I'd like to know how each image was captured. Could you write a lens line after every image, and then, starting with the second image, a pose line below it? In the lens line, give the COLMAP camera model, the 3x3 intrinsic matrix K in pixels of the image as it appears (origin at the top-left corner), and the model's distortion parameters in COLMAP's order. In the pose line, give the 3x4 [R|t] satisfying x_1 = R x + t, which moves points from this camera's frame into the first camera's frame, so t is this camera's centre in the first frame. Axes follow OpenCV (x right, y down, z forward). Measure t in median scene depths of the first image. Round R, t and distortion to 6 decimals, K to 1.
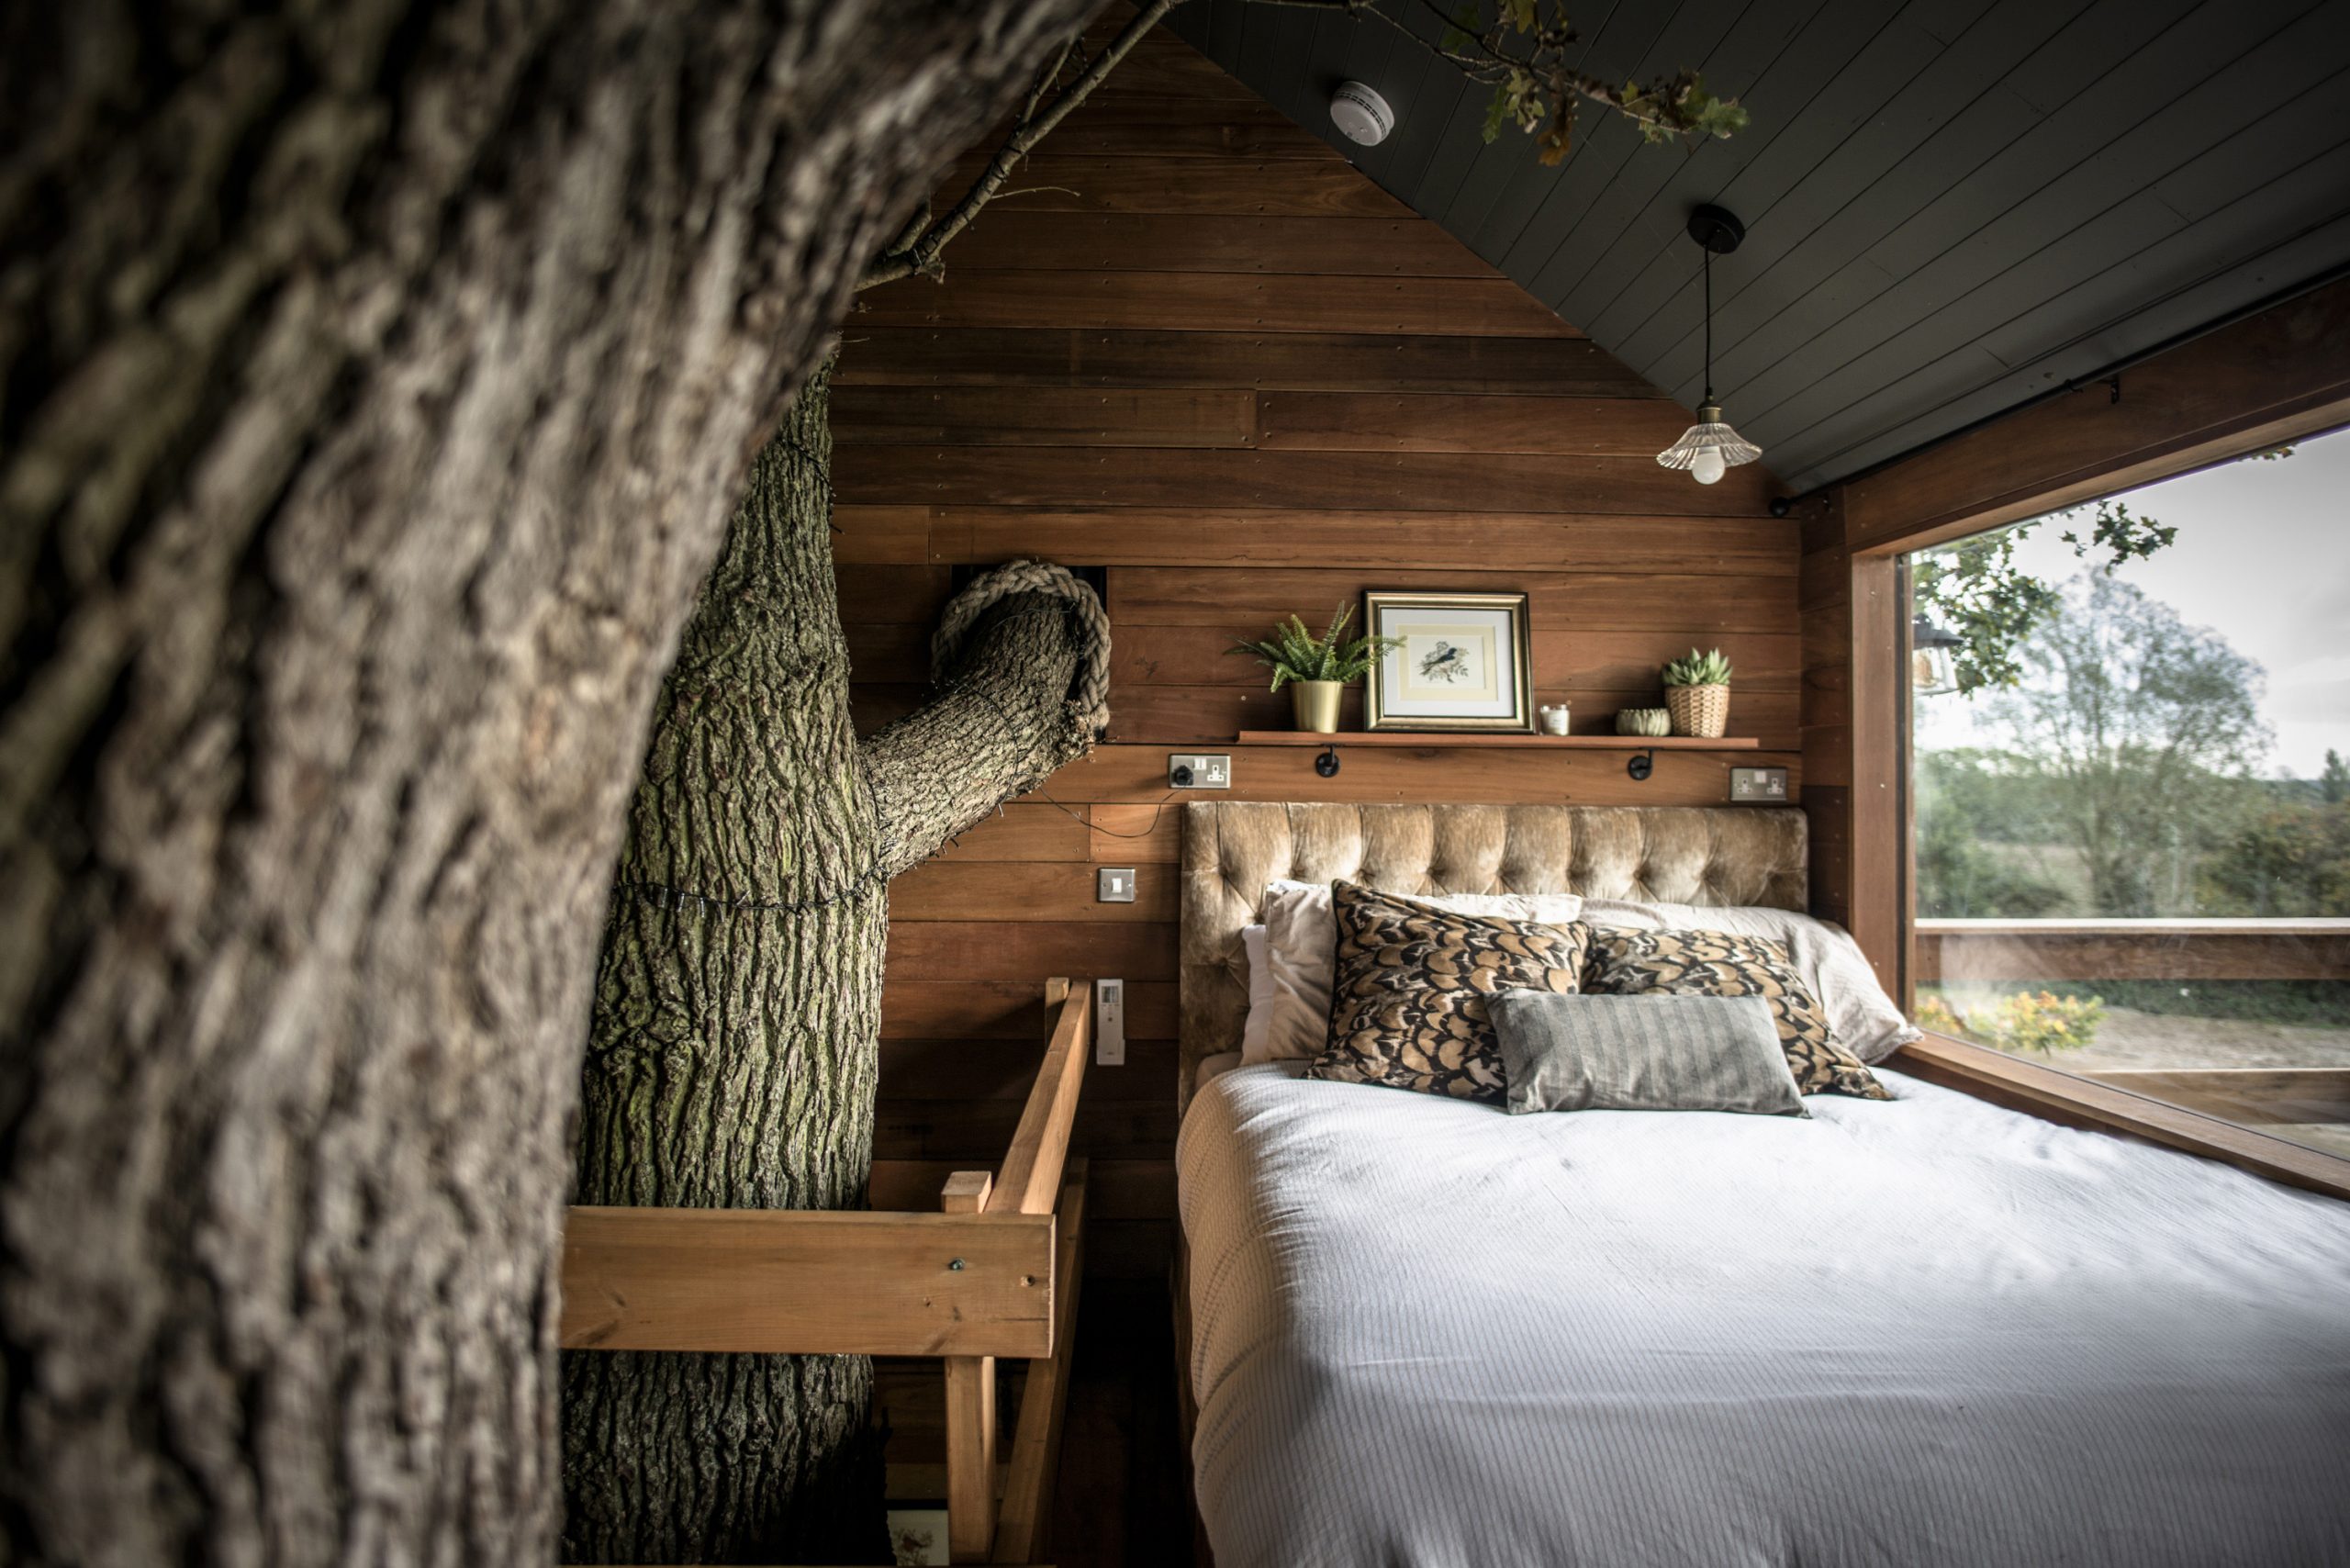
lens RADIAL K [[1342.5, 0, 1173.0], [0, 1342.5, 777.1], [0, 0, 1]] dist [-0.023127, 0.004694]
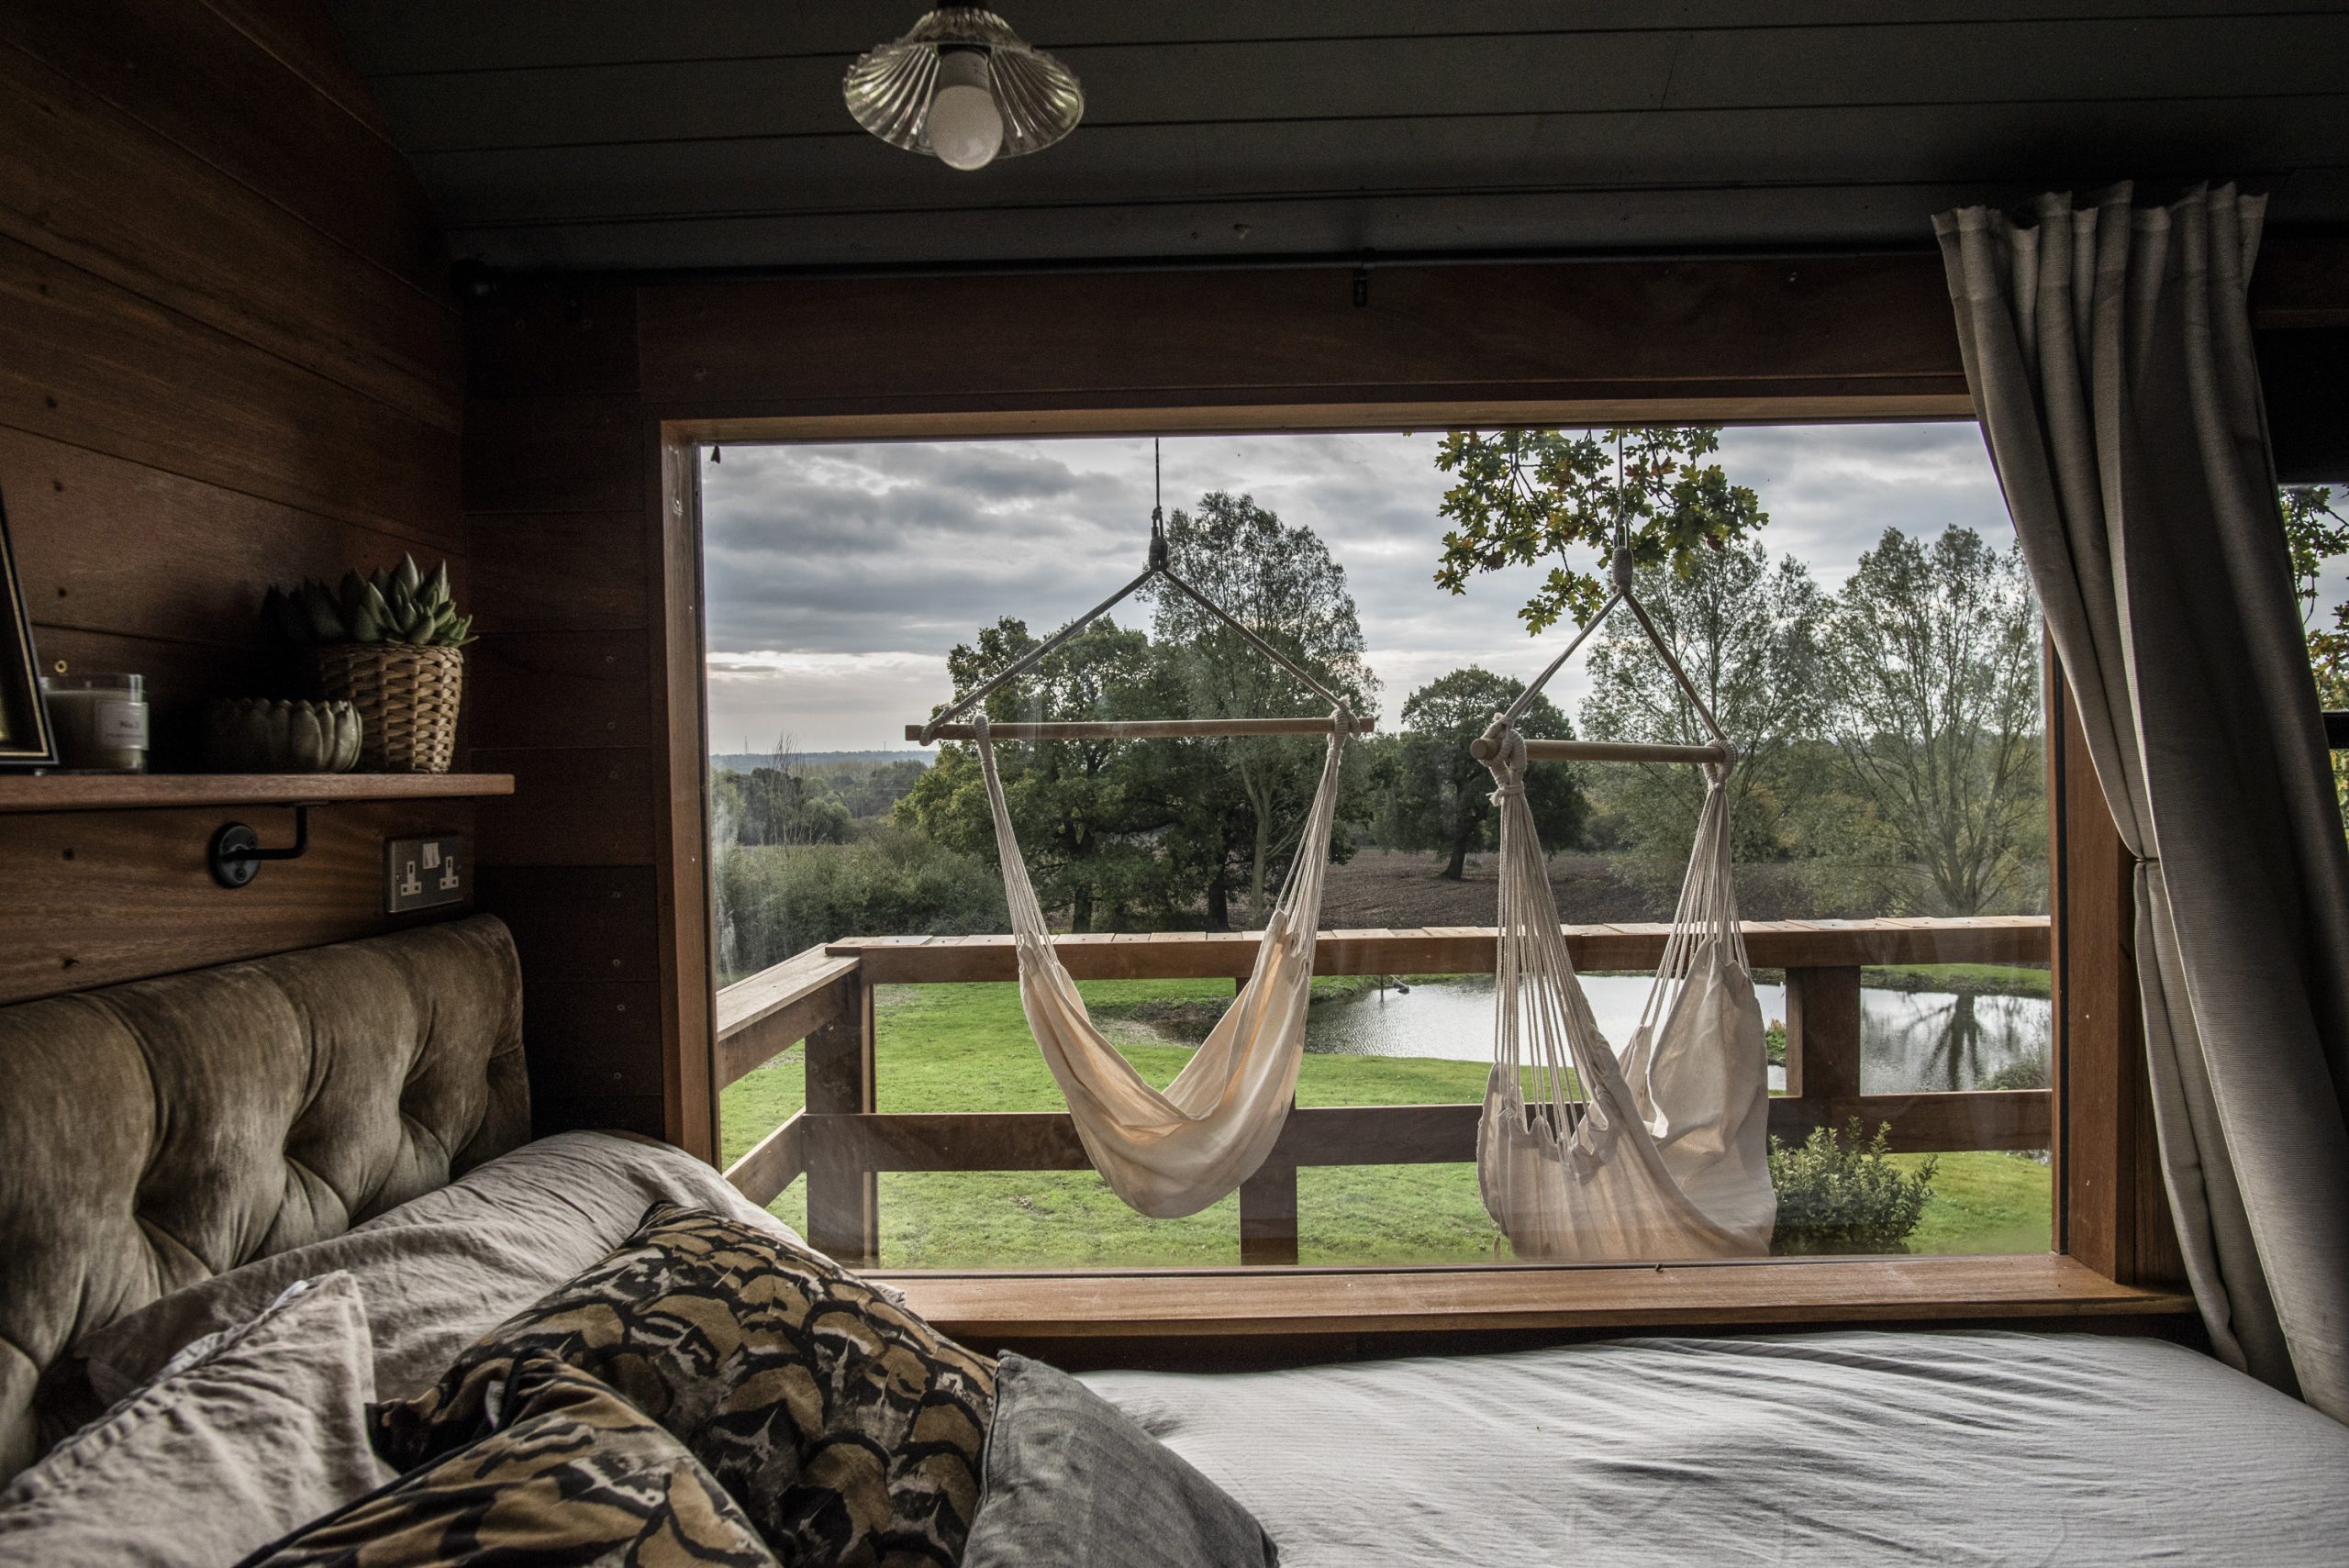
lens RADIAL K [[1341.8, 0, 1174.6], [0, 1341.8, 782.4], [0, 0, 1]] dist [-0.023127, 0.004694]
pose [[0.031404, -0.018721, 0.999331, -0.010976], [0.018421, 0.999666, 0.018149, -0.029294], [-0.999337, 0.017839, 0.031738, 0.744514]]
